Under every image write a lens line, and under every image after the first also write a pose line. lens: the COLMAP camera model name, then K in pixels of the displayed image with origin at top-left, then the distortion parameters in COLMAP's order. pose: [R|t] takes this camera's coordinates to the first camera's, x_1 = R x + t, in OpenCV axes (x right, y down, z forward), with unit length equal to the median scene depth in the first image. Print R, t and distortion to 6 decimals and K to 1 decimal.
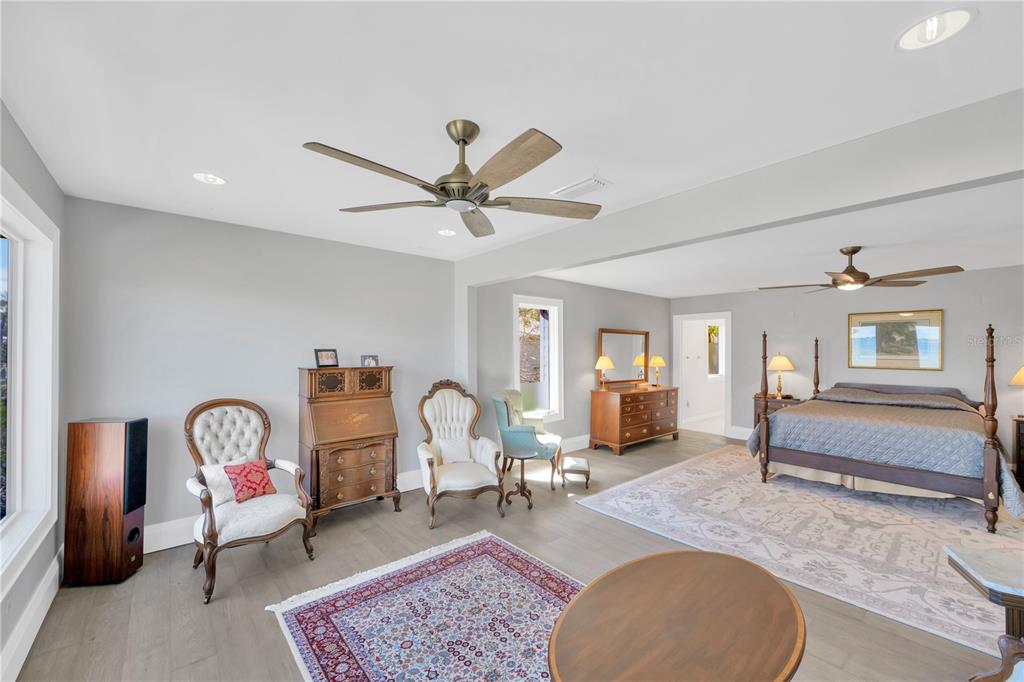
lens RADIAL K [[401.6, 0, 510.4], [0, 401.6, 343.9], [0, 0, 1]] dist [0.006784, -0.000412]
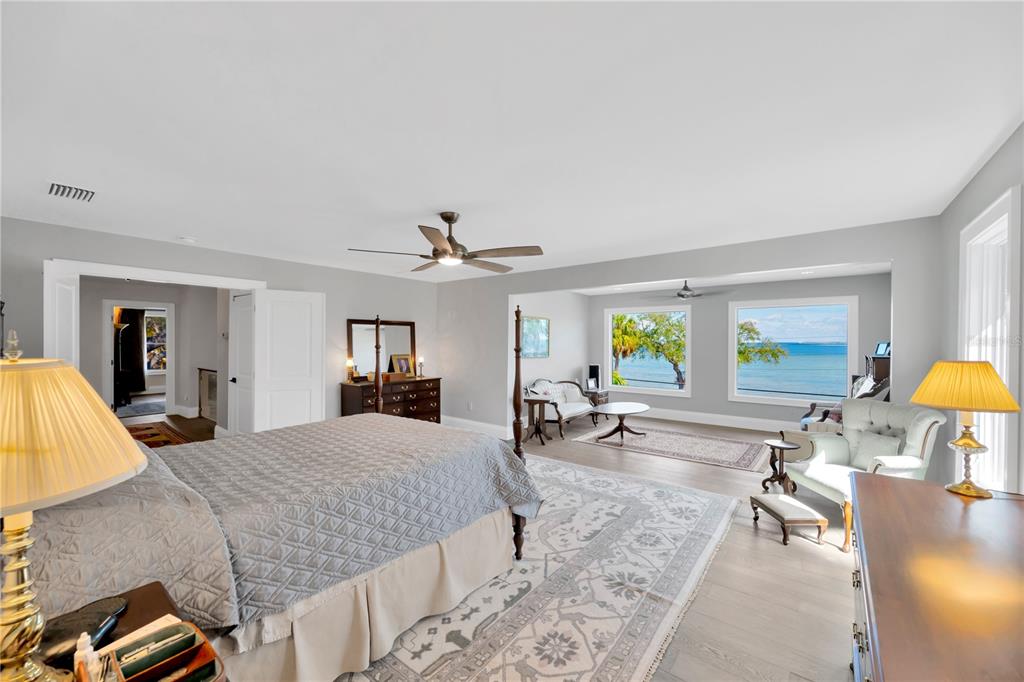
lens RADIAL K [[401.6, 0, 512.8], [0, 401.6, 342.2], [0, 0, 1]] dist [0.006784, -0.000412]
pose [[-0.982125, -0.006124, -0.188131, 0.890502], [-0.004184, 0.999934, -0.010708, 0.032028], [0.188184, -0.009729, -0.982086, 1.877608]]
